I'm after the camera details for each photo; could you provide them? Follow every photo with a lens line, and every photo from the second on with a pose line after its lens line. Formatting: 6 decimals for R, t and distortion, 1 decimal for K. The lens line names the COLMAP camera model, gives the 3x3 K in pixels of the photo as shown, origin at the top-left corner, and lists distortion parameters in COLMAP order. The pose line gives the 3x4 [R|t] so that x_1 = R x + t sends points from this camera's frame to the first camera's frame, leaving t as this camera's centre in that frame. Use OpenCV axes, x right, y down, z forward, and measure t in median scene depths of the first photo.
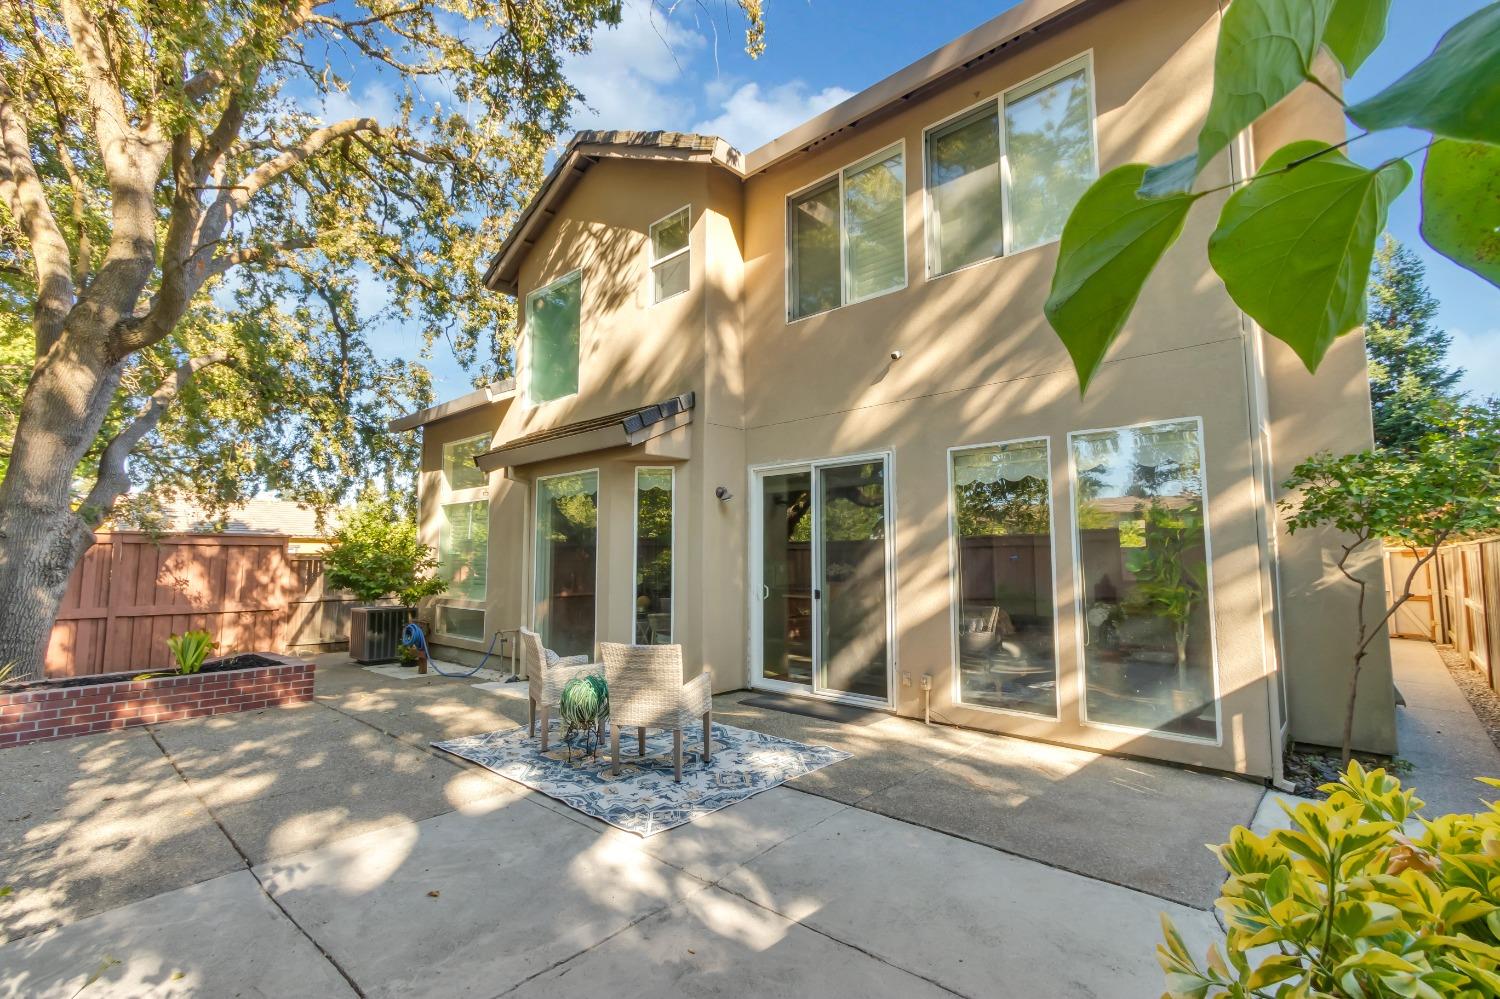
lens RADIAL K [[689.3, 0, 750.0], [0, 689.3, 499.5], [0, 0, 1]] dist [-0.003654, 0.000238]
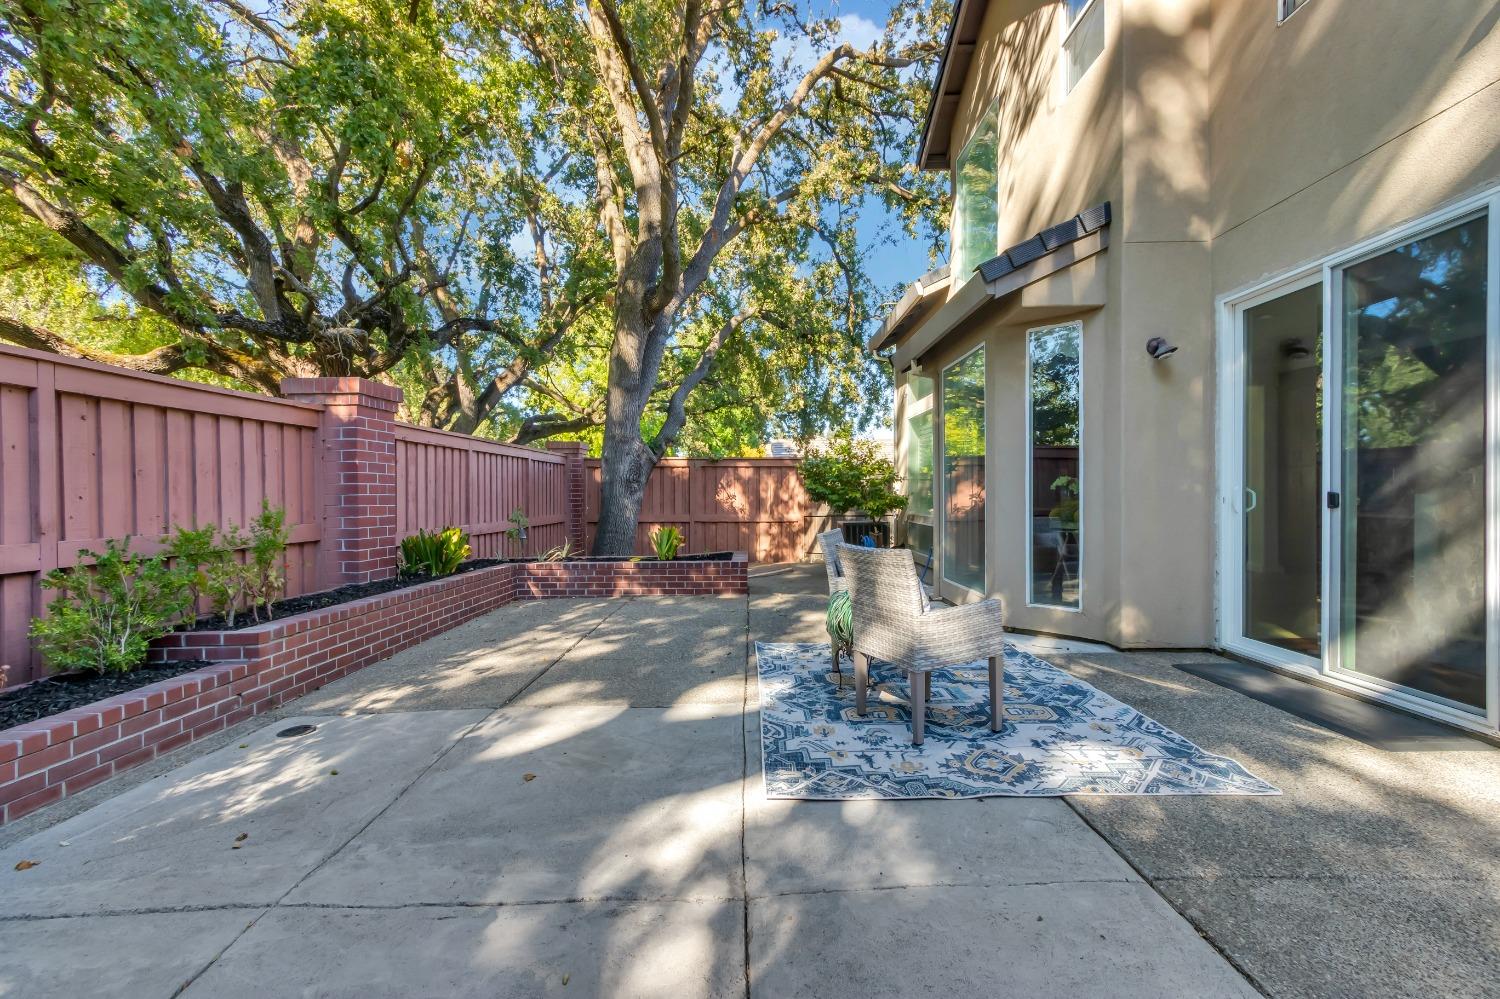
lens RADIAL K [[686.6, 0, 750.0], [0, 686.6, 499.5], [0, 0, 1]] dist [0.003630, 0.000337]
pose [[0.670360, 0.003802, -0.742026, 0.193929], [0.064408, 0.995915, 0.063290, 0.071792], [0.739235, -0.090220, 0.667377, 0.286871]]
